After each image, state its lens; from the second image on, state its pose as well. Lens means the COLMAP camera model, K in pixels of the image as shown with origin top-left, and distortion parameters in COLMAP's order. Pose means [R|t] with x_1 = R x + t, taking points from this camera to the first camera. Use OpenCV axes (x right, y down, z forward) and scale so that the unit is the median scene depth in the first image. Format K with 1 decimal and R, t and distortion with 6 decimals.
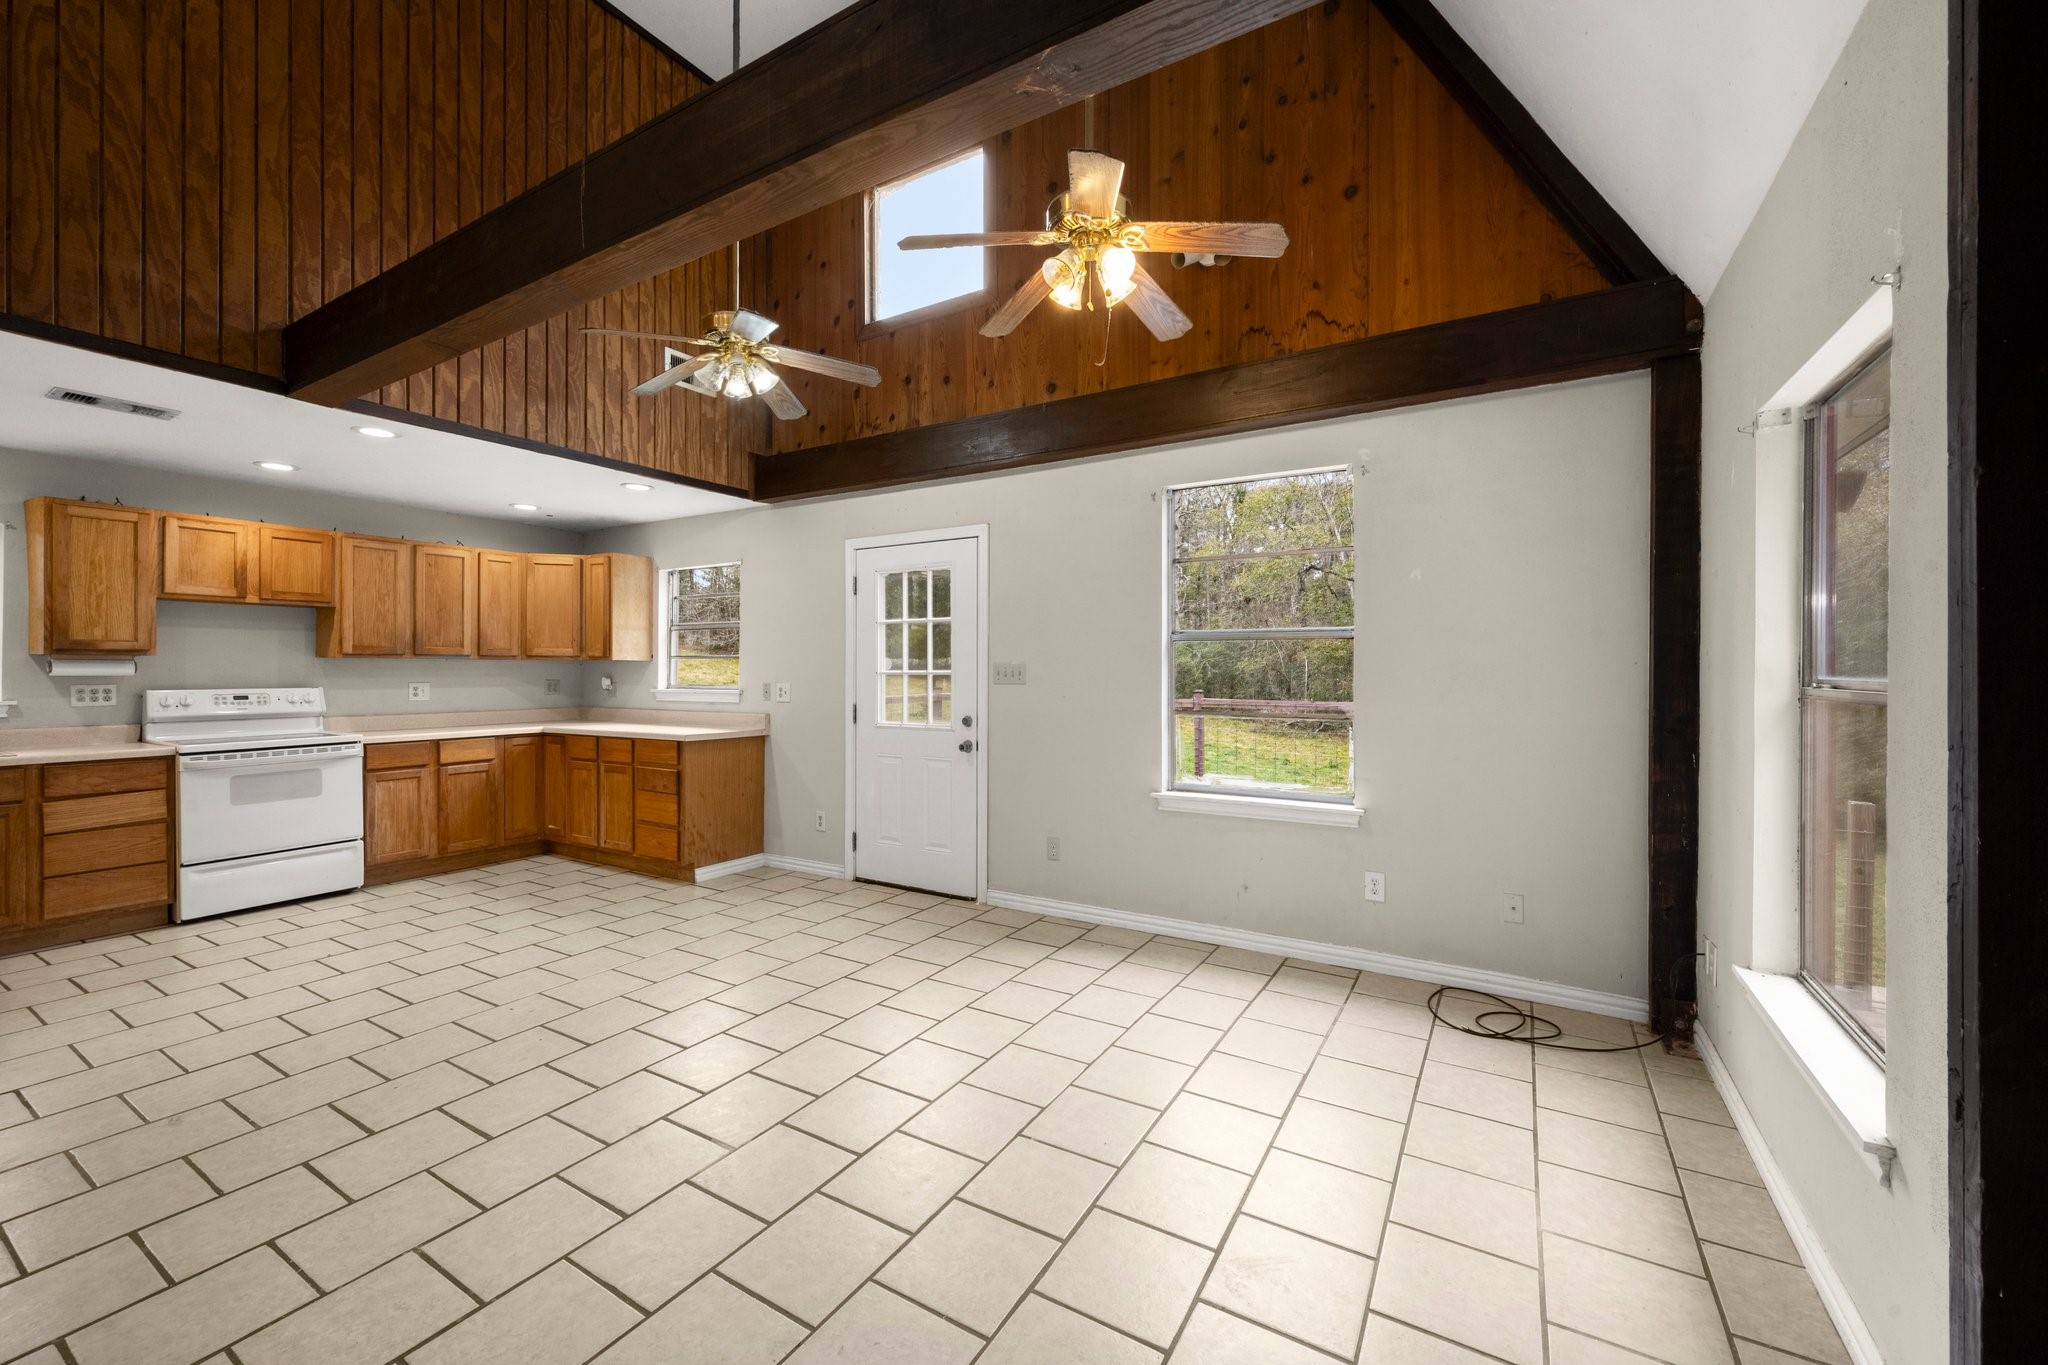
lens RADIAL K [[809.8, 0, 1023.9], [0, 809.8, 682.5], [0, 0, 1]] dist [0.001603, 0.000017]
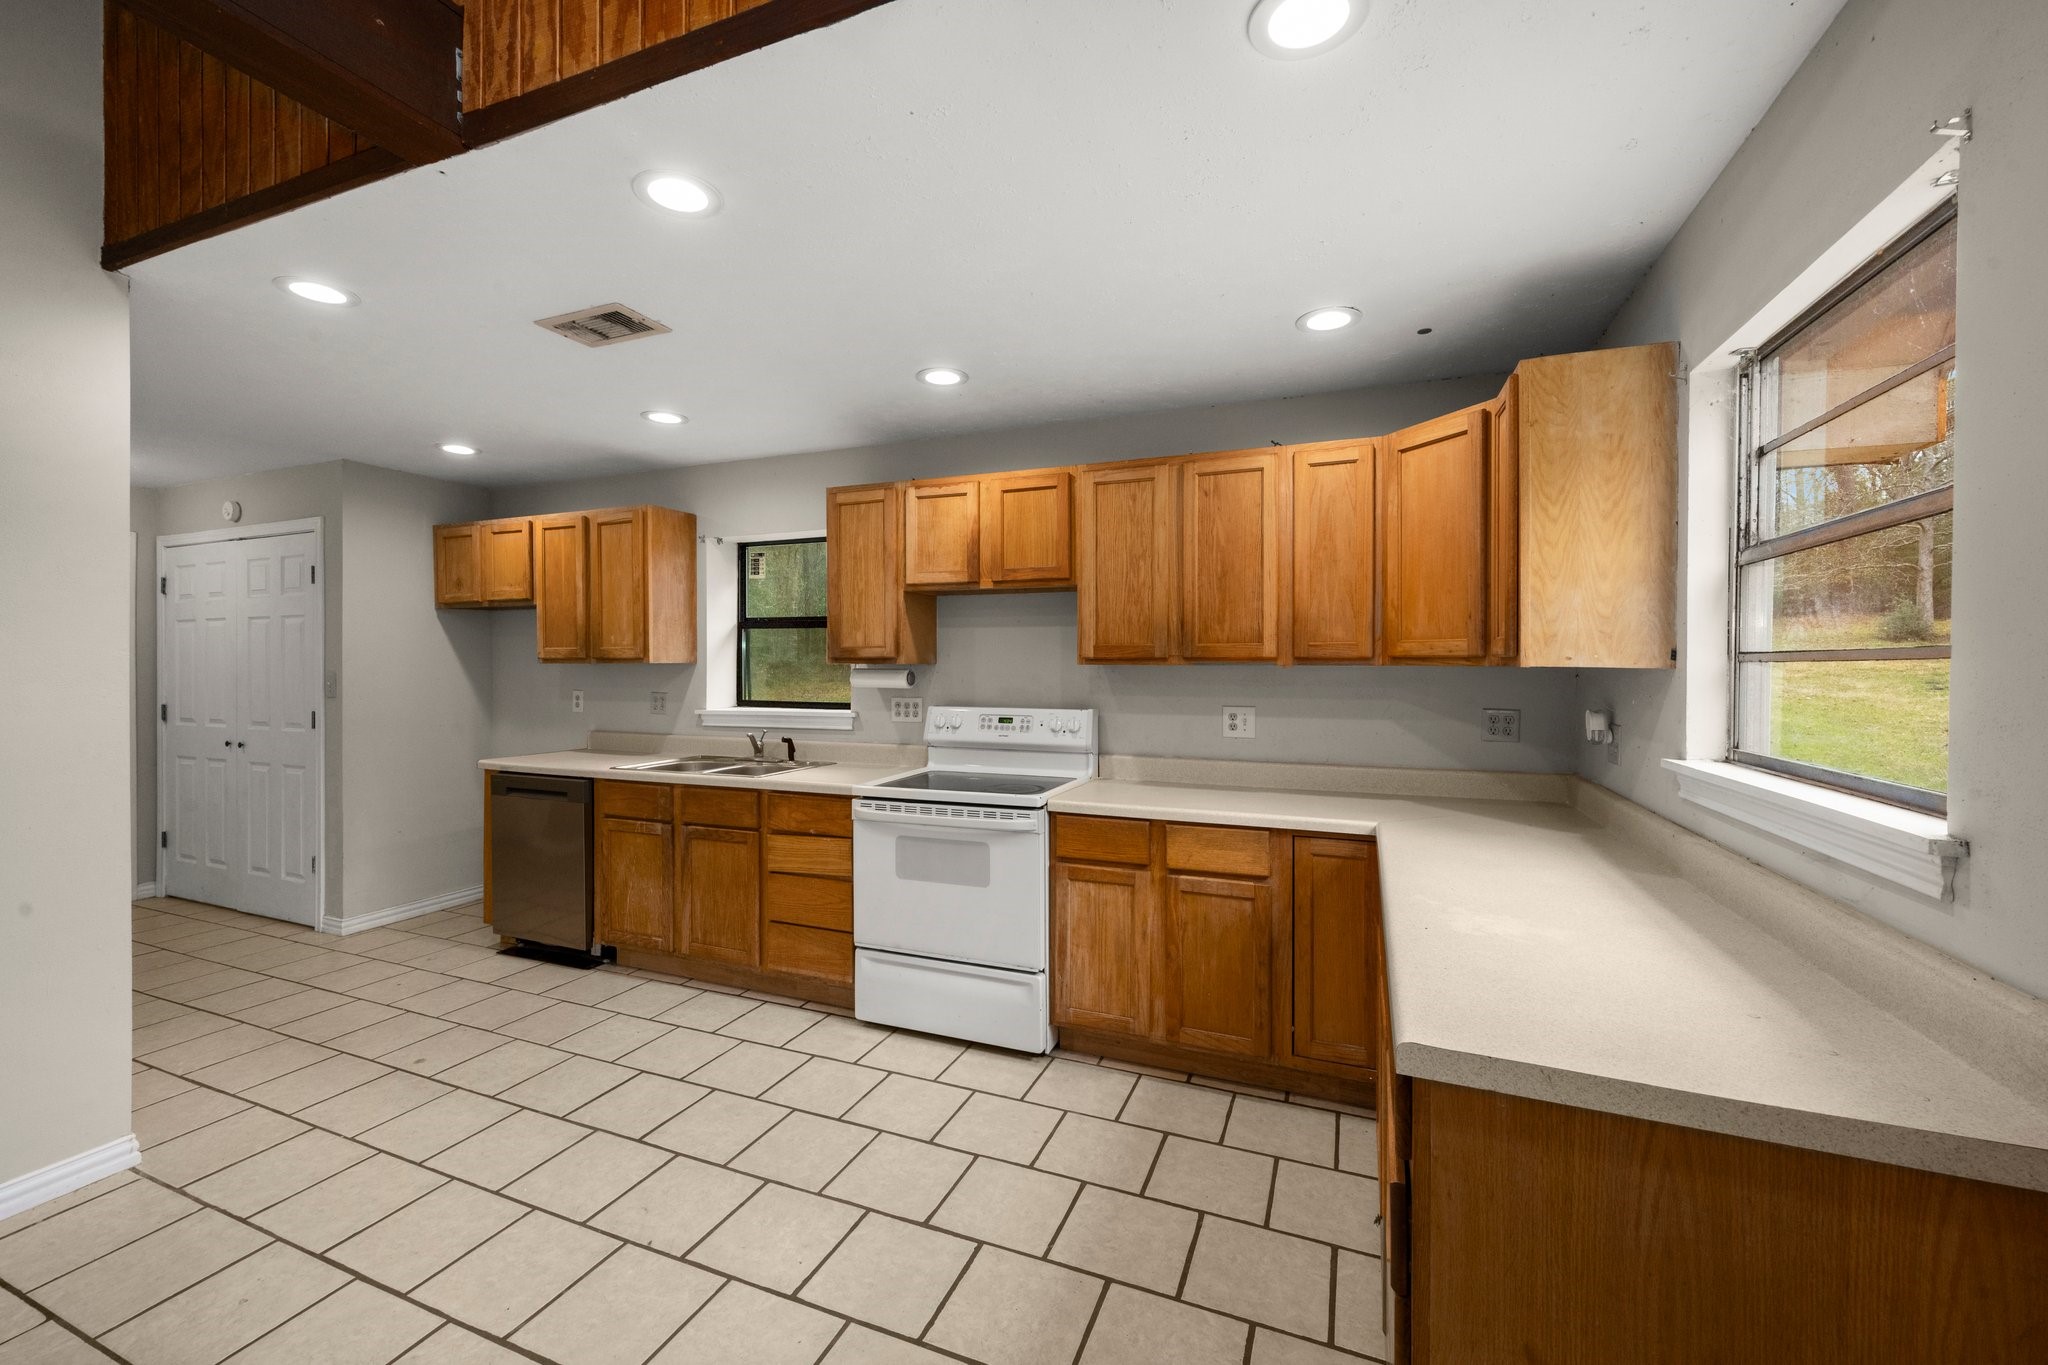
lens RADIAL K [[809.8, 0, 1024.2], [0, 809.8, 665.8], [0, 0, 1]] dist [0.001603, 0.000017]
pose [[0.162313, -0.000156, -0.986739, -0.235186], [-0.018800, 0.999818, -0.003250, -0.027557], [0.986560, 0.019078, 0.162280, 0.871757]]
